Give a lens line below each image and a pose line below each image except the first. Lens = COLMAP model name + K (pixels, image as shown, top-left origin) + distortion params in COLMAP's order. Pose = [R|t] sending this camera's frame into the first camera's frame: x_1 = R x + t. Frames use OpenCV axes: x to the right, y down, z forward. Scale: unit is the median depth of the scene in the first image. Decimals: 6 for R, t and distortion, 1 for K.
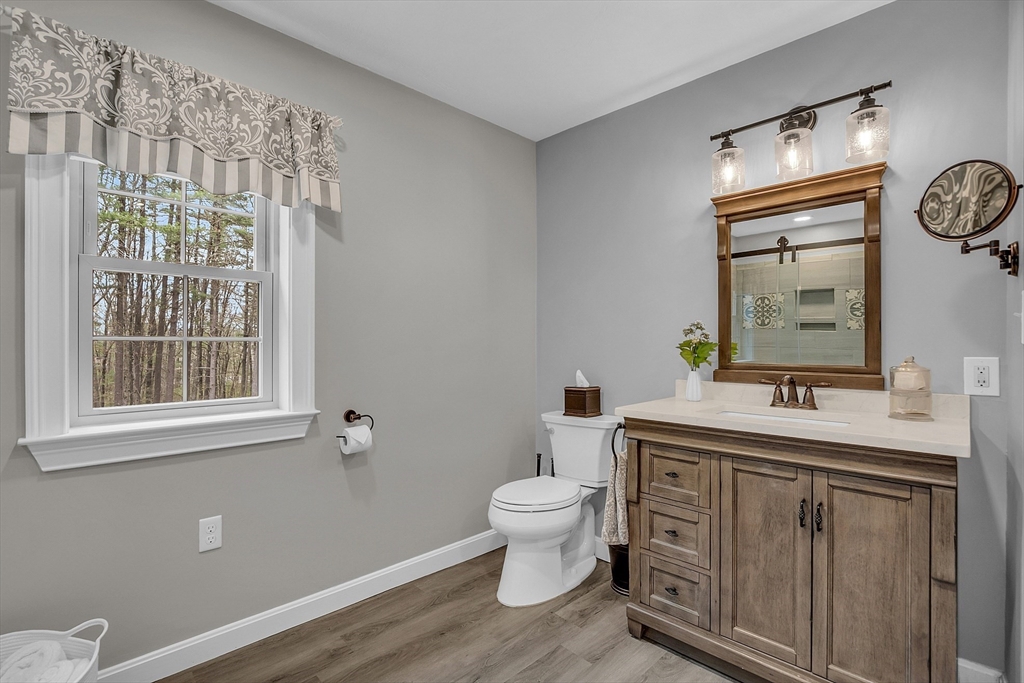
lens RADIAL K [[467.6, 0, 489.7], [0, 467.6, 340.8], [0, 0, 1]] dist [-0.015130, 0.004655]
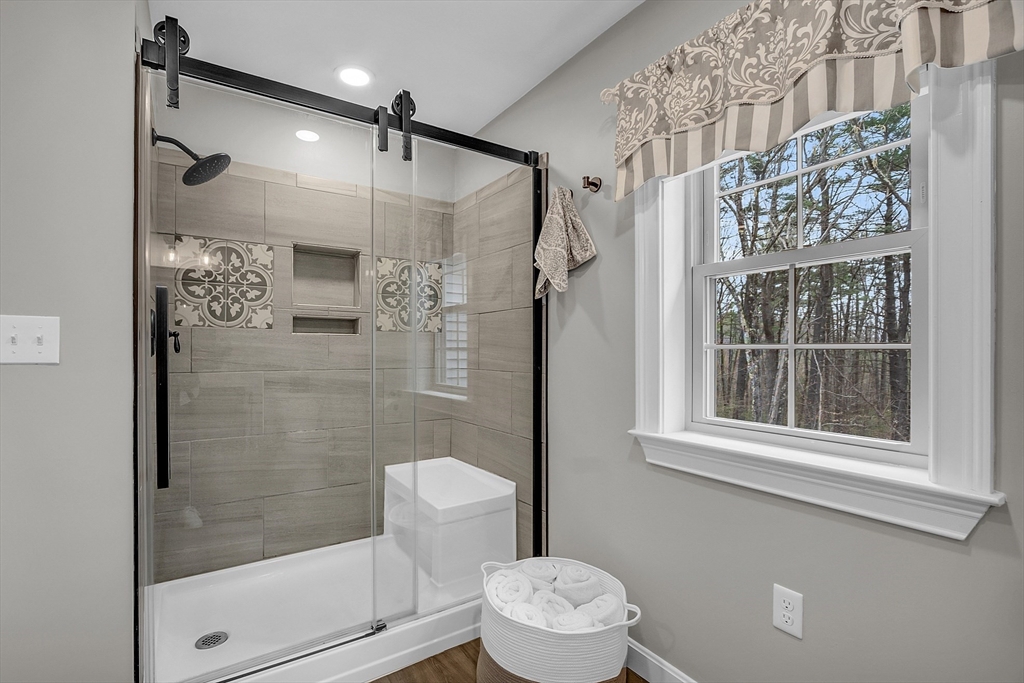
lens RADIAL K [[467.6, 0, 487.3], [0, 467.6, 351.5], [0, 0, 1]] dist [-0.015130, 0.004655]
pose [[-0.192828, -0.001350, -0.981232, 0.222936], [0.000324, 0.999999, -0.001440, 0.005337], [0.981233, -0.000595, -0.192827, 0.704116]]
